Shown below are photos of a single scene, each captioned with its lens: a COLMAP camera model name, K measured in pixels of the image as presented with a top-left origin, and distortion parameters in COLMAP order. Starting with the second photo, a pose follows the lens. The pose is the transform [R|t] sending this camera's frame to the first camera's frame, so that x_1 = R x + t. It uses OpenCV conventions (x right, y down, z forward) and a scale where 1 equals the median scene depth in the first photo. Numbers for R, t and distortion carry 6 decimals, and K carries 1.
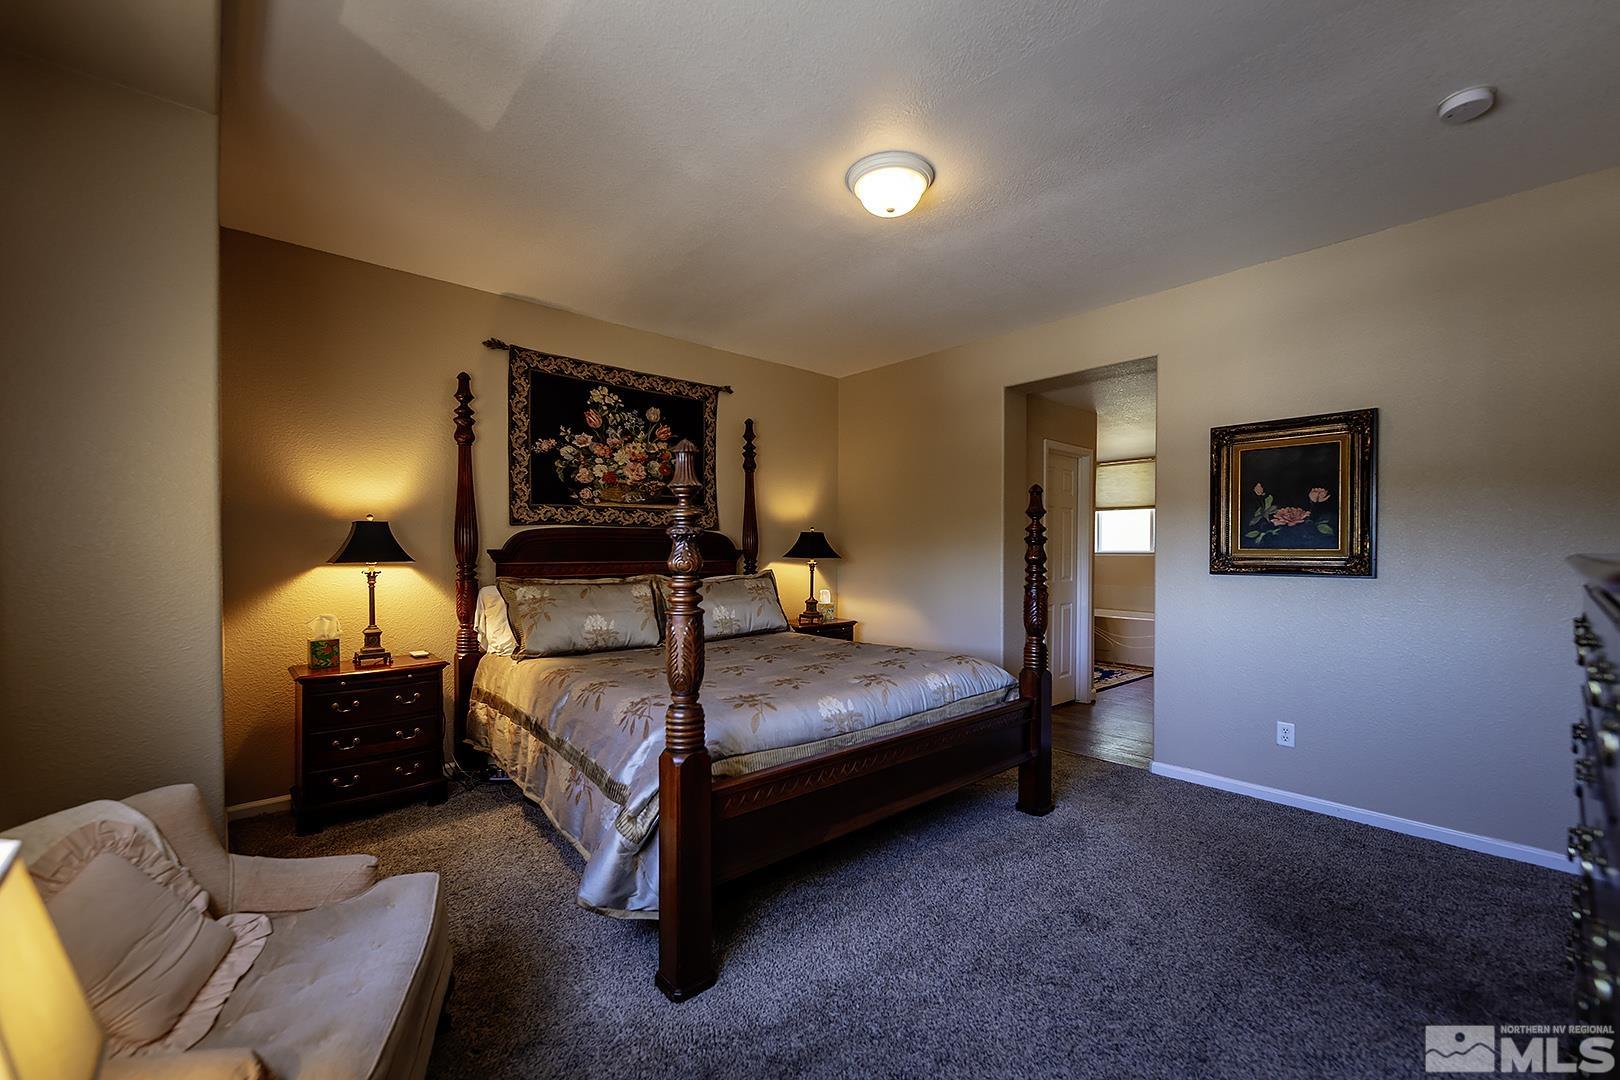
lens RADIAL K [[672.8, 0, 805.2], [0, 672.8, 559.0], [0, 0, 1]] dist [-0.000735, -0.000208]
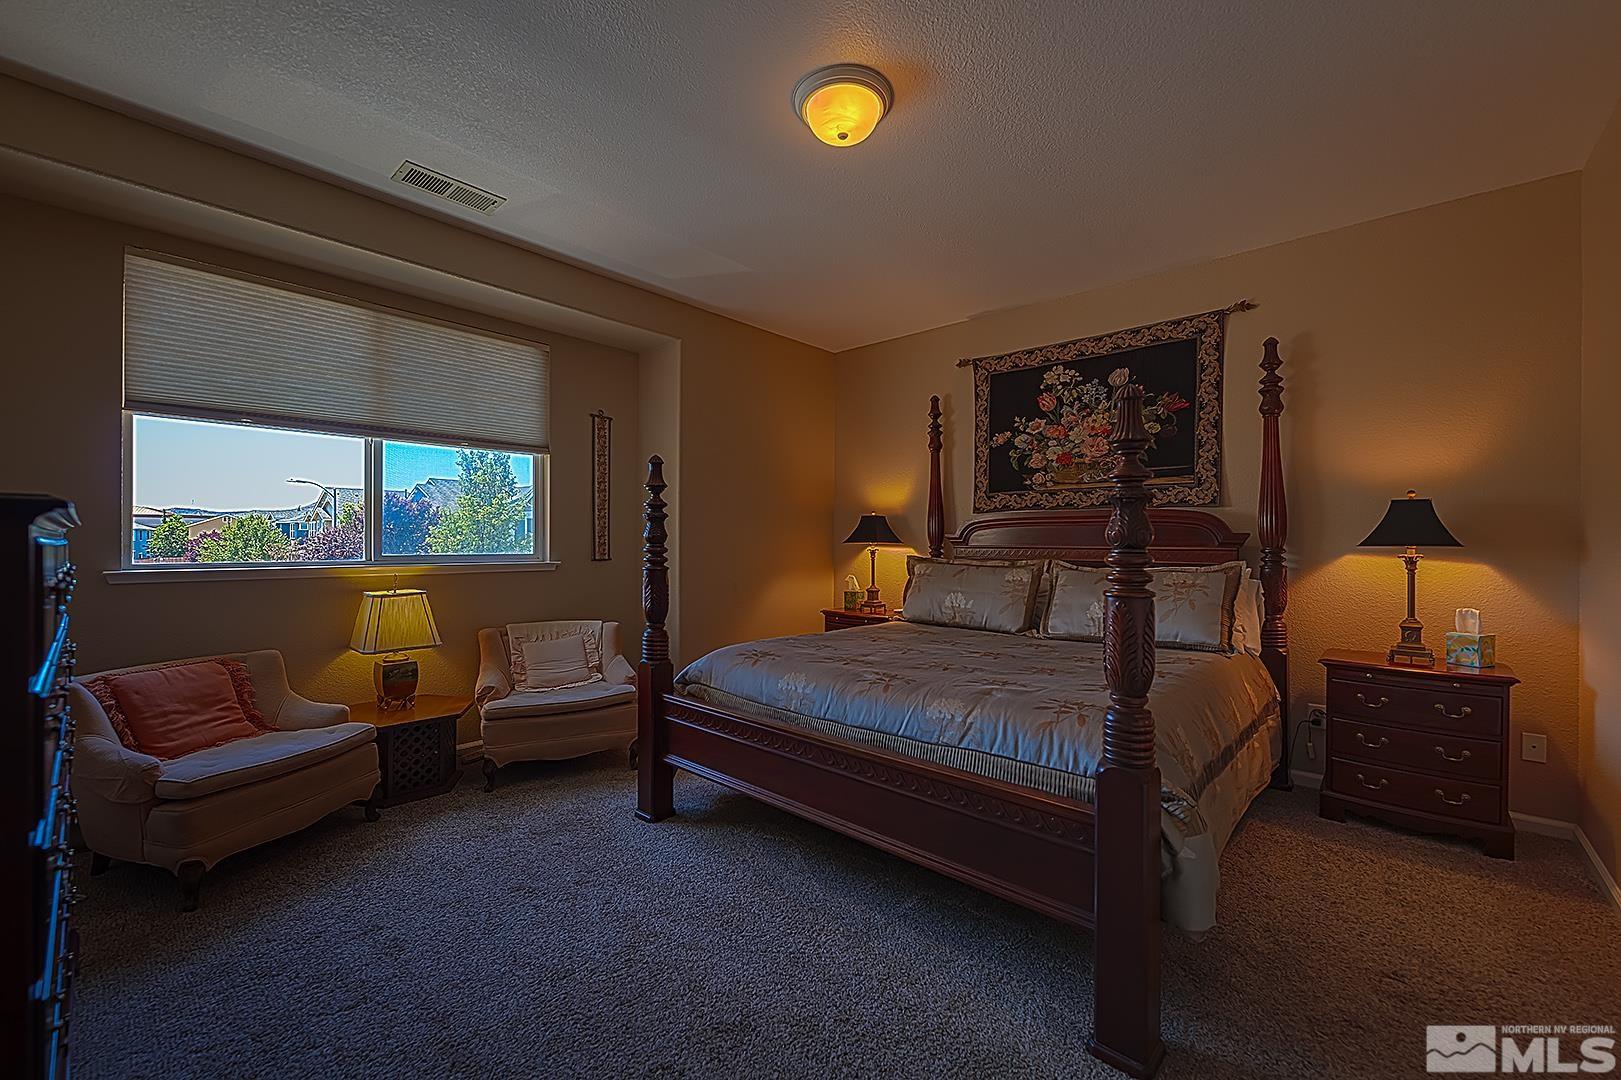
lens RADIAL K [[673.2, 0, 805.7], [0, 673.2, 559.0], [0, 0, 1]] dist [-0.000735, -0.000208]
pose [[0.090096, 0.032293, -0.995409, 0.649790], [-0.006640, 0.999471, 0.031824, -0.005672], [0.995911, 0.003742, 0.090263, 0.554725]]
